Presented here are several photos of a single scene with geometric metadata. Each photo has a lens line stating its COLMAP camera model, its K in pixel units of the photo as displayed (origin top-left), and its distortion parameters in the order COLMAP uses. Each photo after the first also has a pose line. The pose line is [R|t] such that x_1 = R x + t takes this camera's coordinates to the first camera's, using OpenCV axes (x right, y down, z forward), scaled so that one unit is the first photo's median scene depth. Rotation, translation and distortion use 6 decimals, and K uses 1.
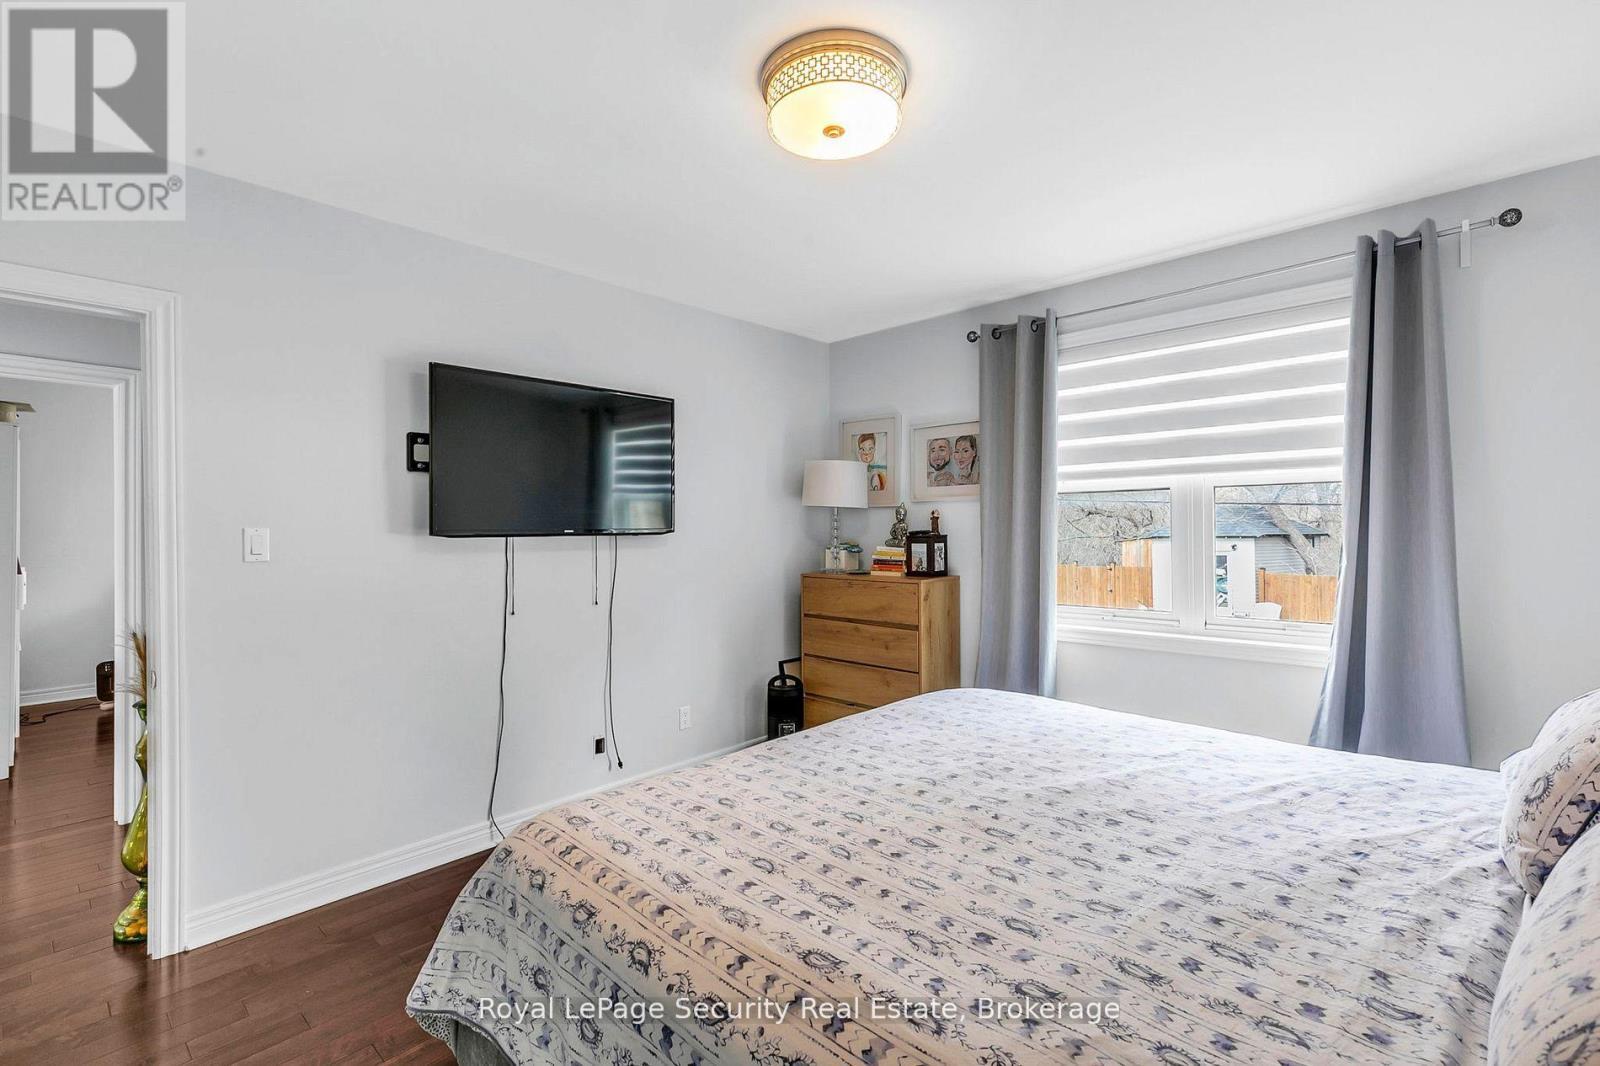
lens RADIAL K [[724.3, 0, 786.2], [0, 724.3, 521.8], [0, 0, 1]] dist [0.015039, 0.000304]
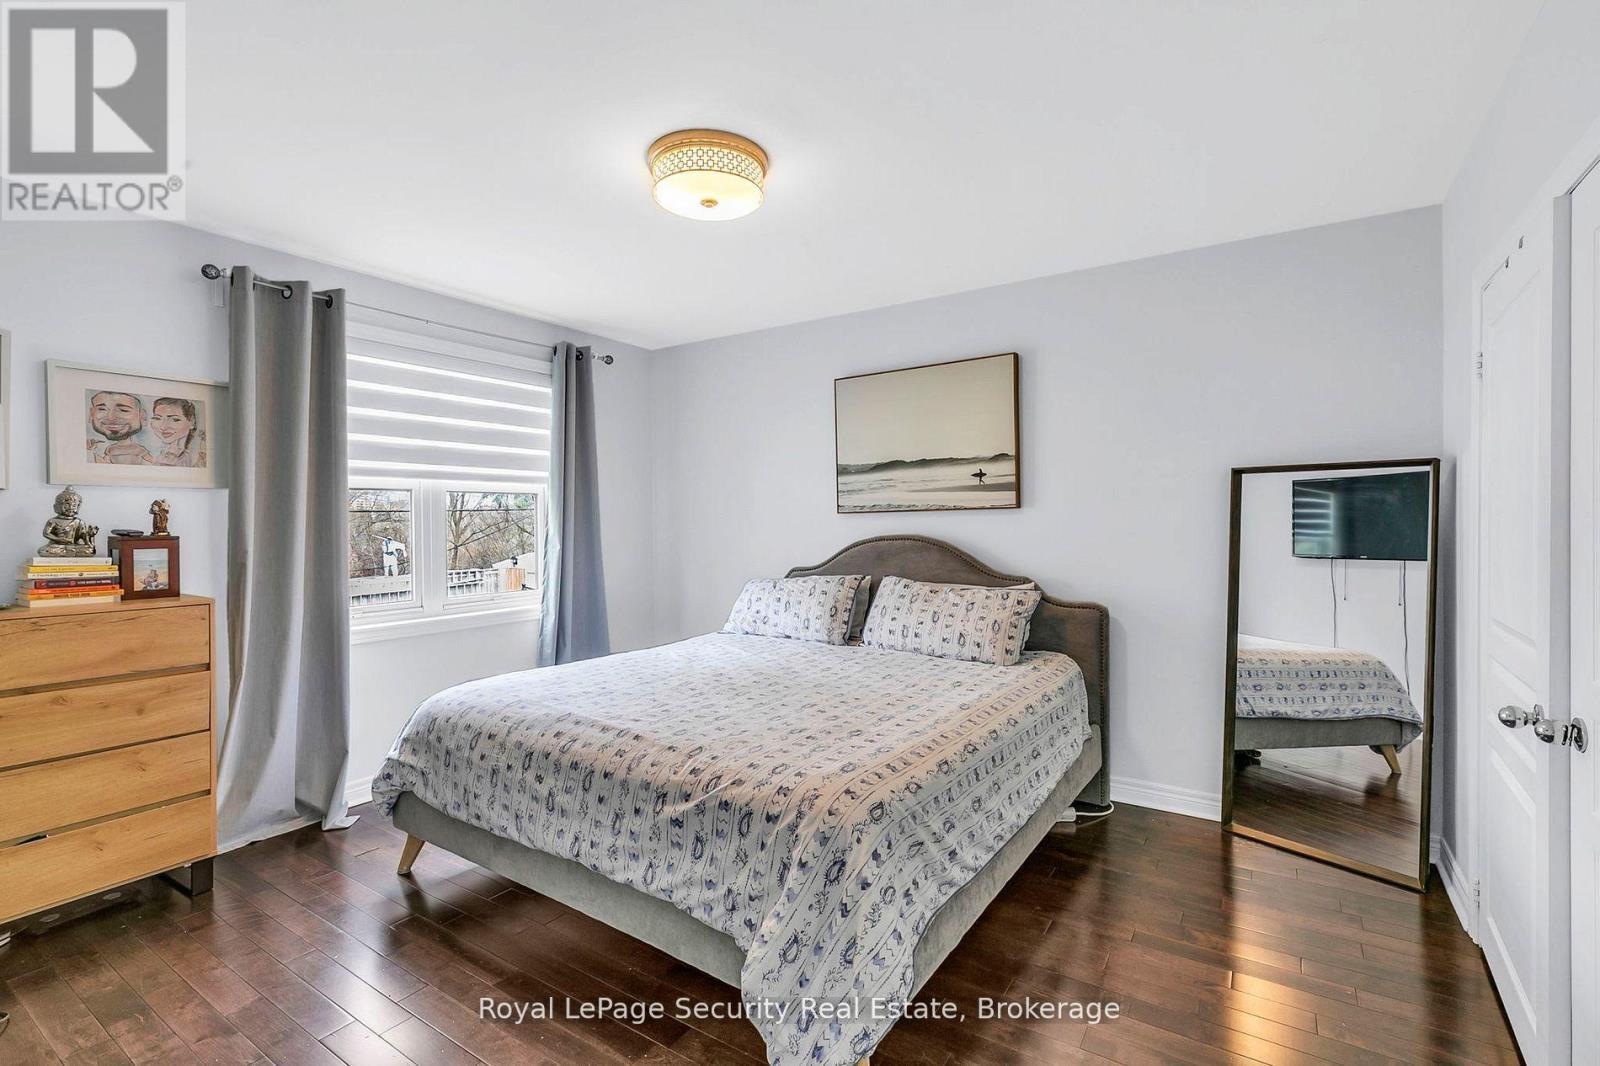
lens RADIAL K [[724.3, 0, 787.5], [0, 724.3, 532.5], [0, 0, 1]] dist [0.015039, 0.000304]
pose [[-0.153288, -0.010180, 0.988129, -0.593917], [-0.000978, 0.999948, 0.010150, 0.007307], [-0.988181, 0.000589, -0.153290, 0.530391]]
